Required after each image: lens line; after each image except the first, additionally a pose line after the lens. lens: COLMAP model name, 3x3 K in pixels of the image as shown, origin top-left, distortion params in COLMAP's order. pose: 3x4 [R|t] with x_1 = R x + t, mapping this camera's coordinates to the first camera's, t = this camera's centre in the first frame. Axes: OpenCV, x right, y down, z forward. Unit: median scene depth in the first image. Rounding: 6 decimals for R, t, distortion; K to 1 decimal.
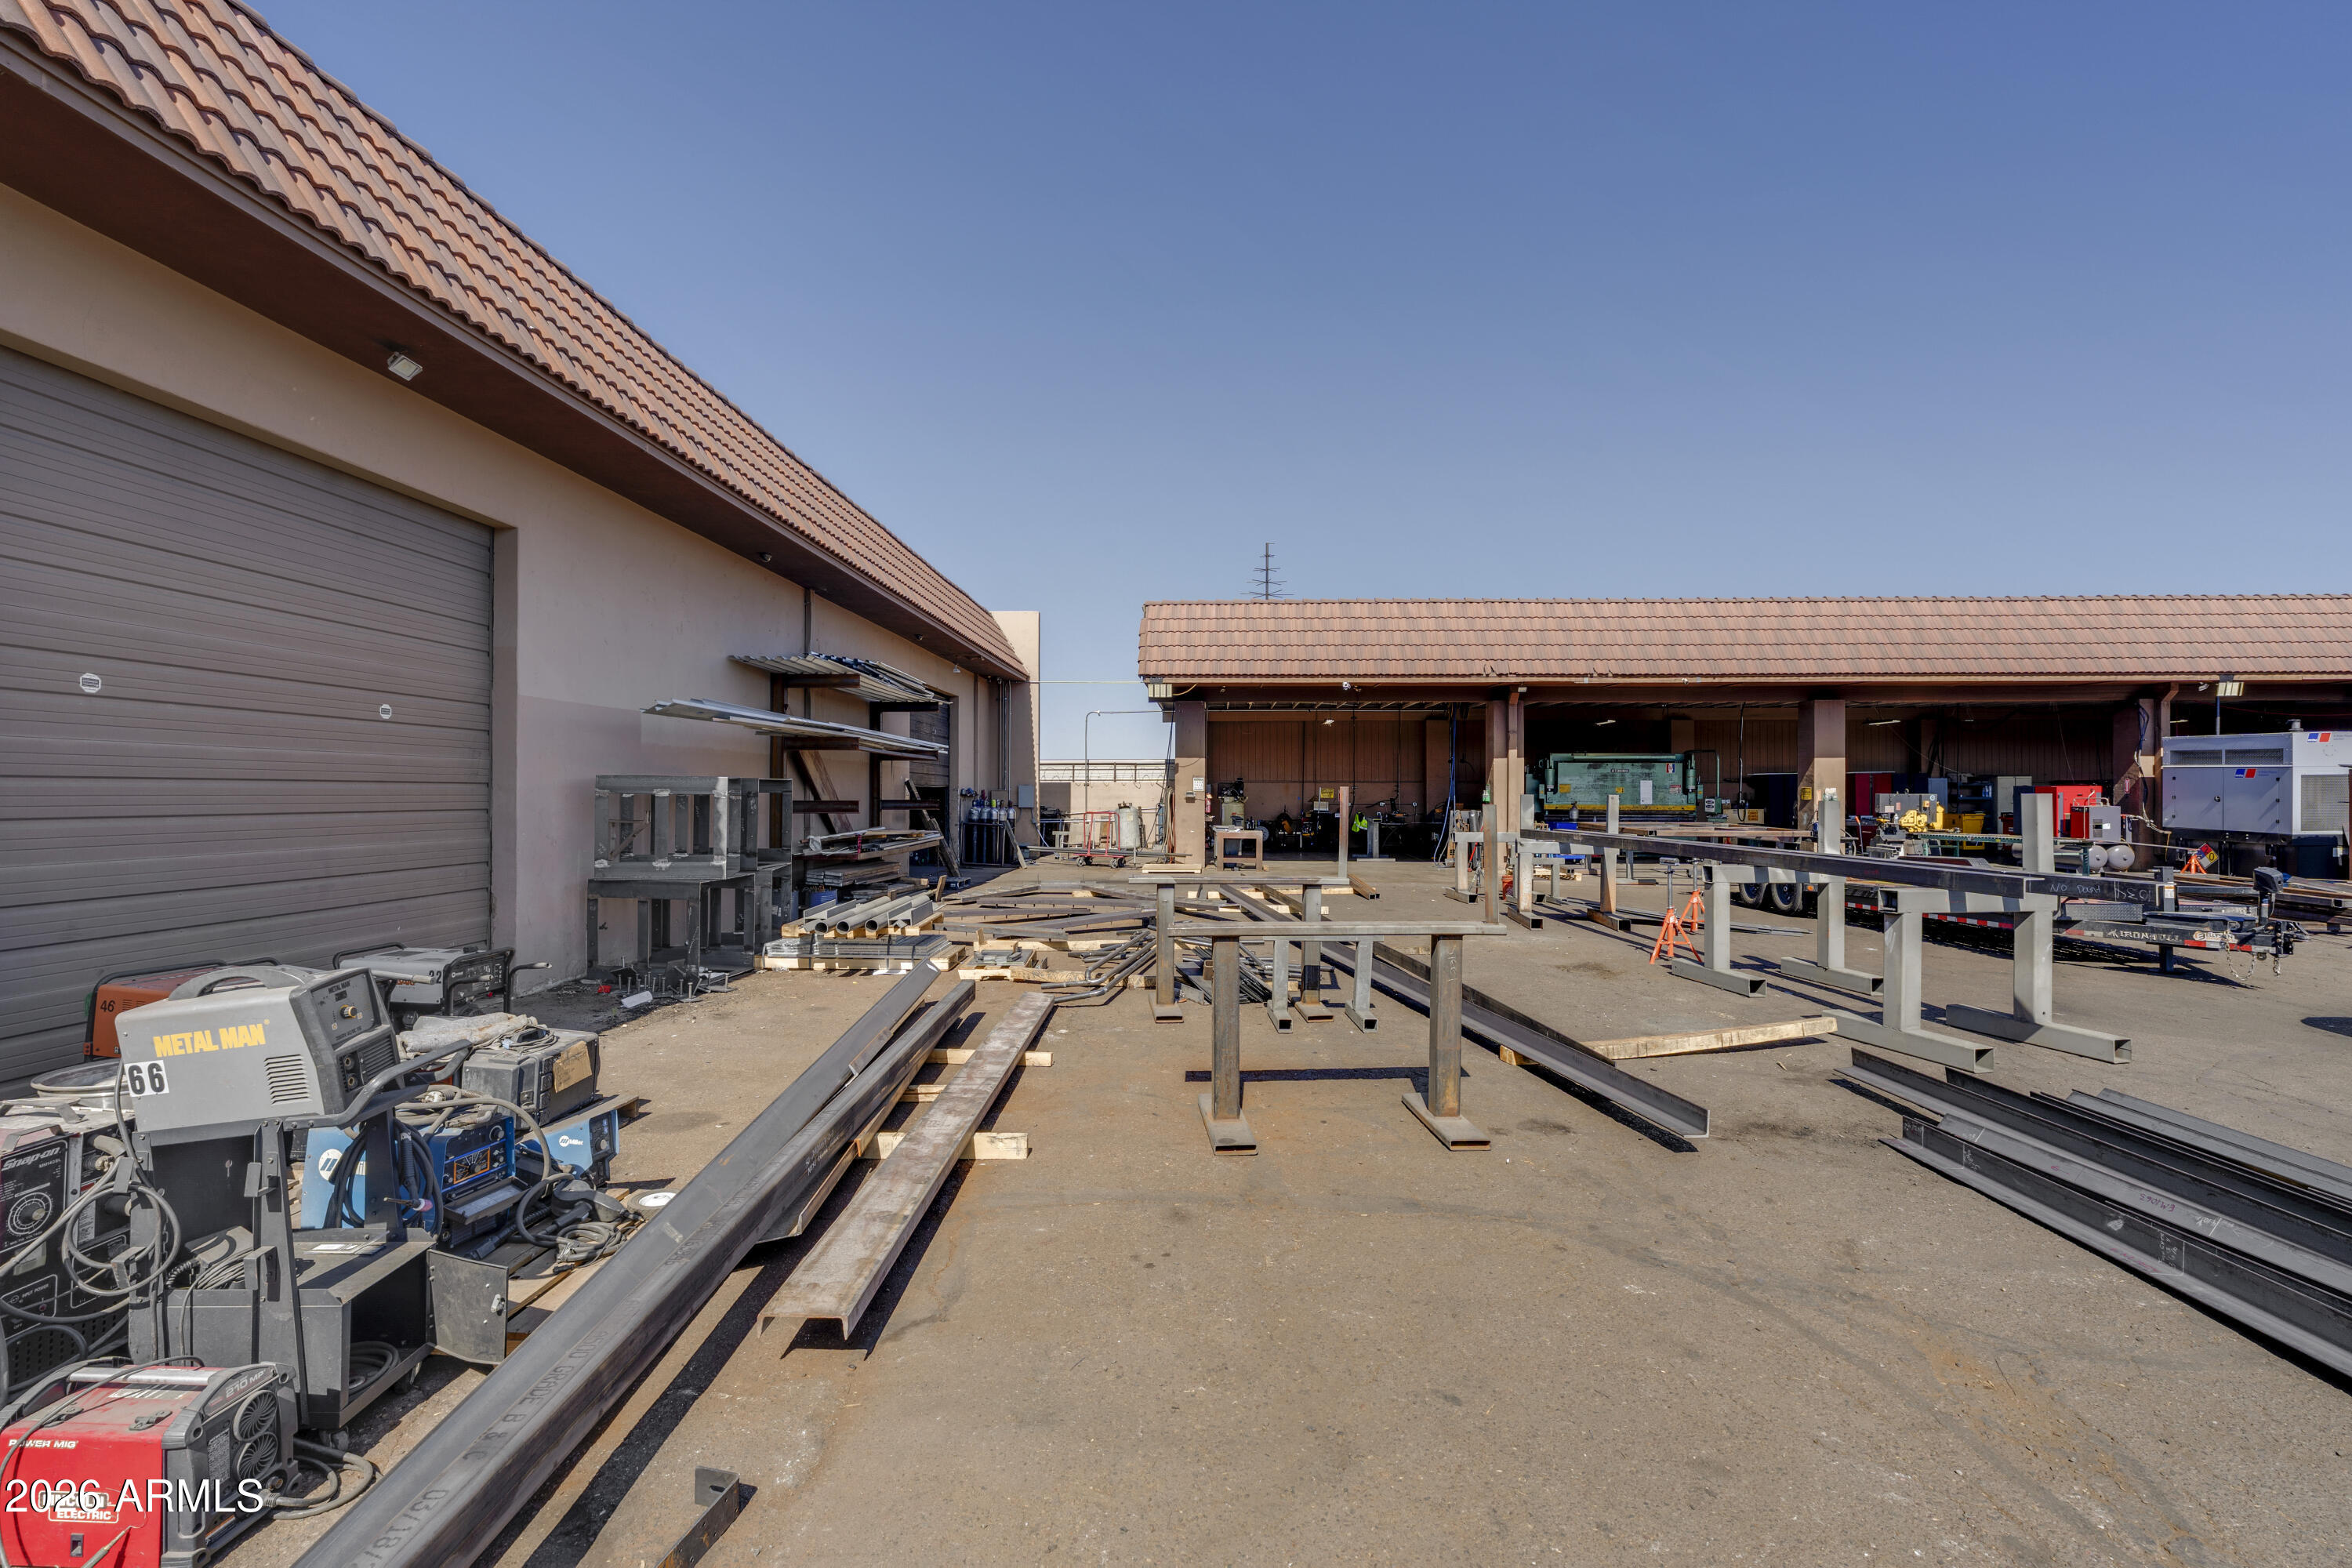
lens RADIAL K [[1091.0, 0, 1178.6], [0, 1091.0, 787.9], [0, 0, 1]] dist [-0.004068, -0.000547]
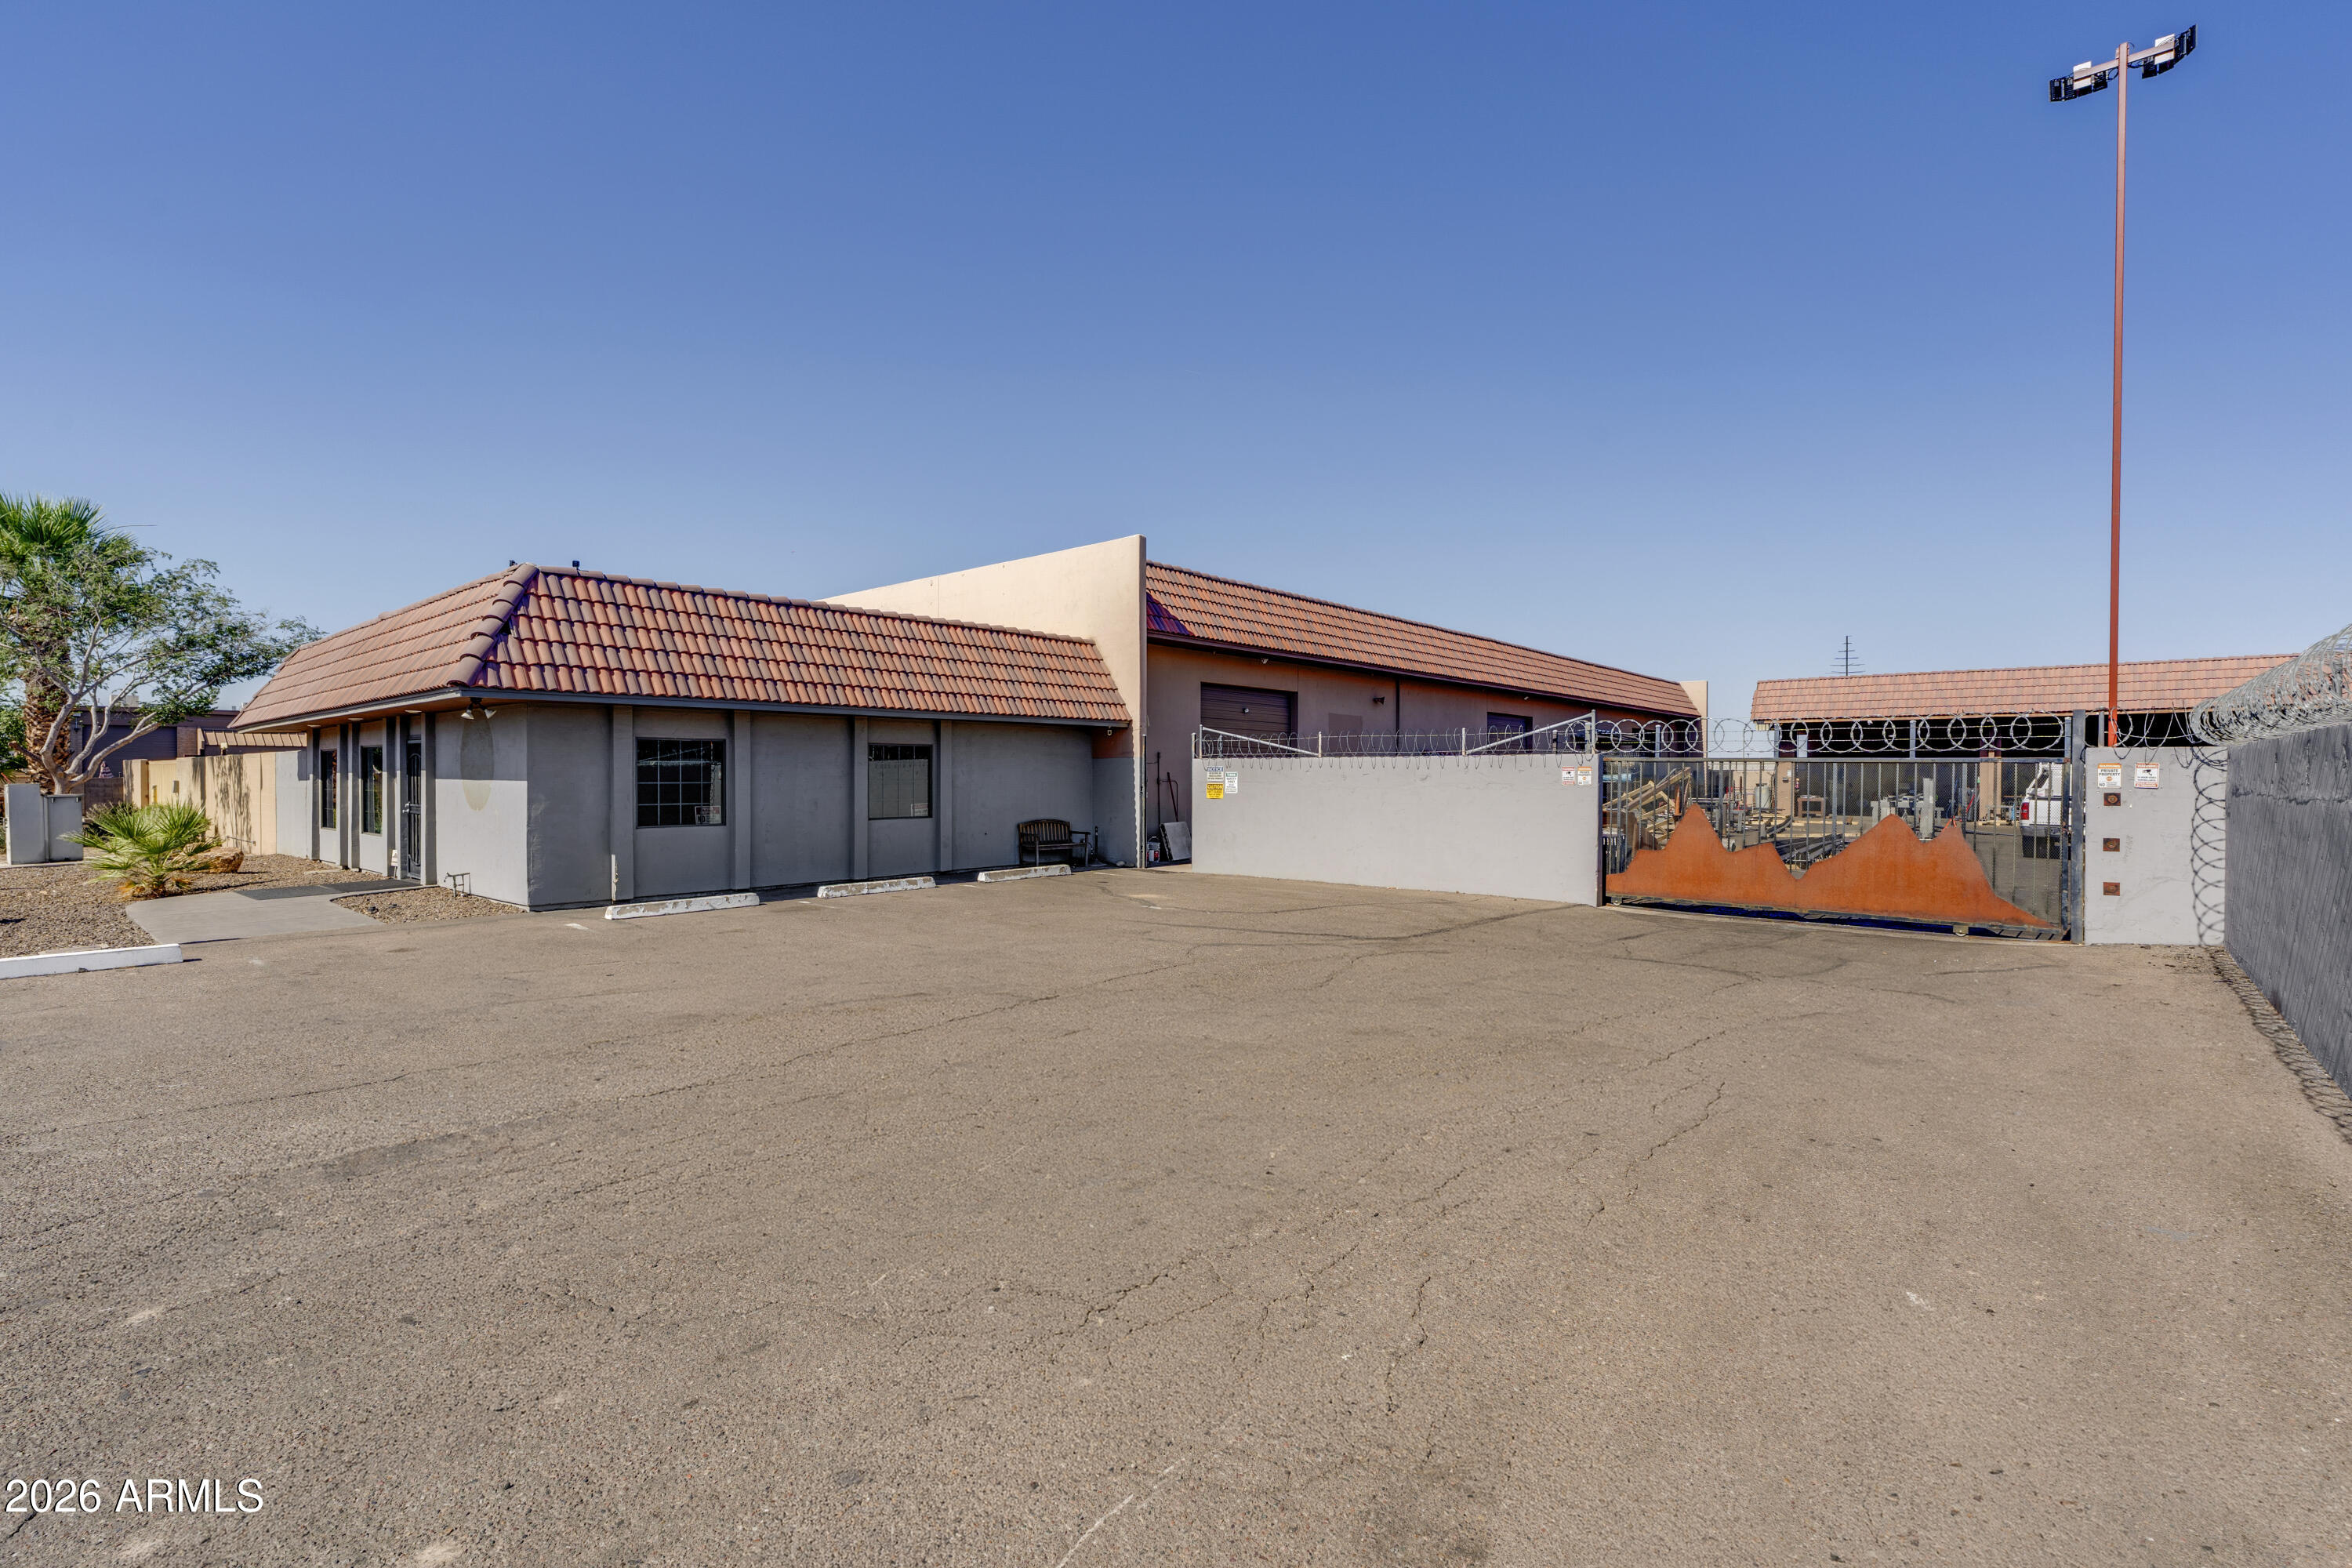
lens RADIAL K [[1091.0, 0, 1174.5], [0, 1091.0, 780.6], [0, 0, 1]] dist [-0.004068, -0.000547]
pose [[0.789675, 0.004017, -0.613513, 0.351507], [0.001850, 0.999958, 0.008929, -0.009890], [0.613523, -0.008186, 0.789634, -1.227813]]
